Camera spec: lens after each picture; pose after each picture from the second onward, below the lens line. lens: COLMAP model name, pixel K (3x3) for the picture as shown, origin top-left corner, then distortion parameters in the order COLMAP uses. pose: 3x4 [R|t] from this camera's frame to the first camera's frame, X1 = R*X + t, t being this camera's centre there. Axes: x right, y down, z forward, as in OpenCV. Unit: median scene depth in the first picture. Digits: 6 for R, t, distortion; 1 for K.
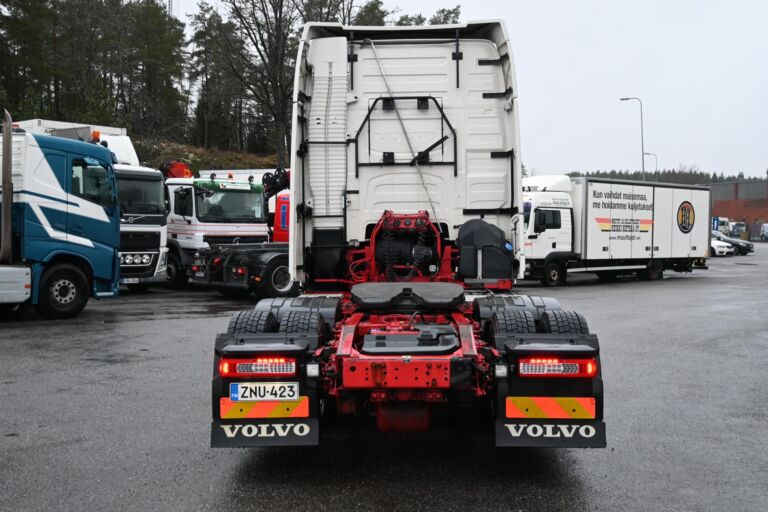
lens RADIAL K [[834.3, 0, 370.6], [0, 834.3, 252.7], [0, 0, 1]] dist [-0.010480, 0.000000]
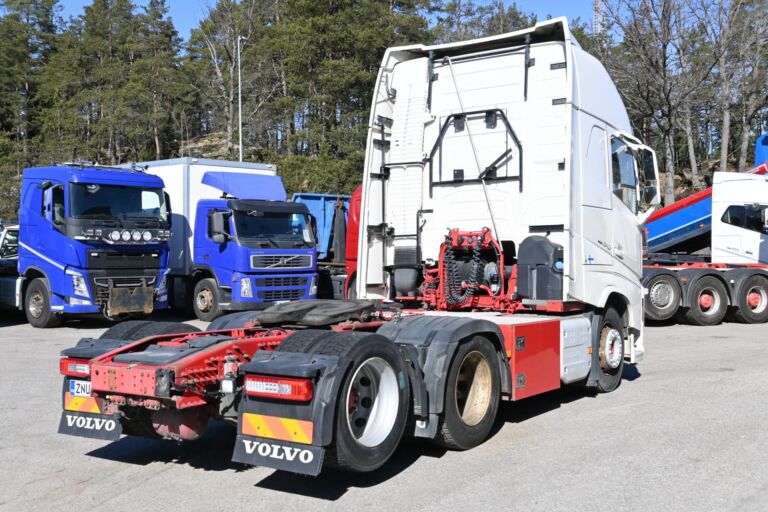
lens RADIAL K [[834.3, 0, 389.4], [0, 834.3, 254.7], [0, 0, 1]] dist [-0.010480, 0.000000]
pose [[0.856951, -0.006078, -0.515362, 0.457223], [-0.005487, 0.999766, -0.020914, 0.000641], [0.515368, 0.020750, 0.856718, 0.120296]]
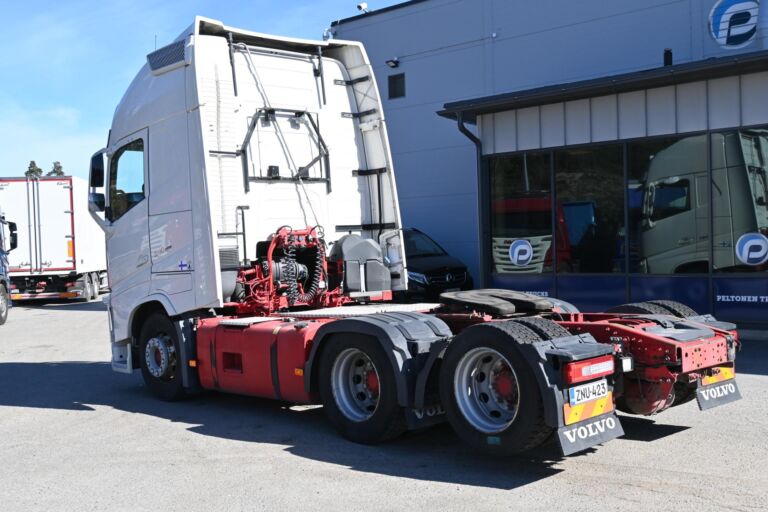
lens RADIAL K [[871.6, 0, 359.0], [0, 871.6, 255.3], [0, 0, 1]] dist [0.064892, 0.000000]
pose [[0.717199, -0.031541, 0.696155, -0.607125], [0.049967, 0.998731, -0.006227, -0.007641], [-0.695075, 0.039250, 0.717865, 0.220477]]
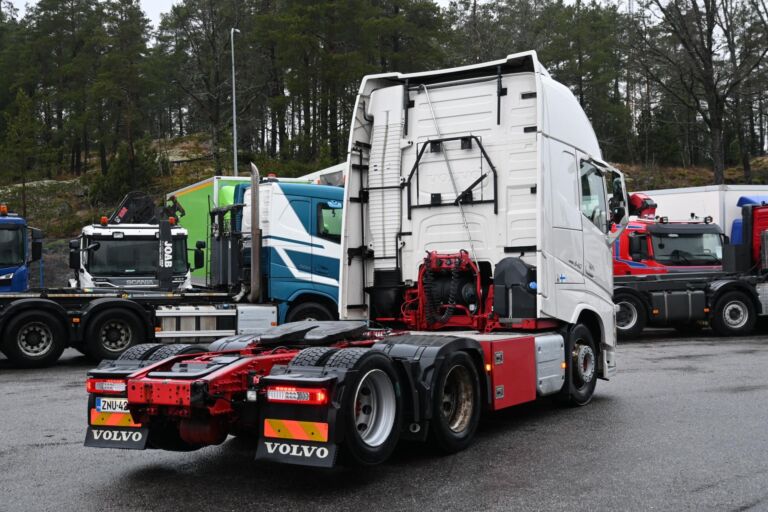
lens RADIAL K [[972.9, 0, 390.2], [0, 972.9, 254.8], [0, 0, 1]] dist [-0.004352, 0.000000]
pose [[0.881927, -0.027718, -0.470570, 0.530426], [0.012311, 0.999284, -0.035788, -0.003818], [0.471224, 0.025770, 0.881637, -0.072865]]
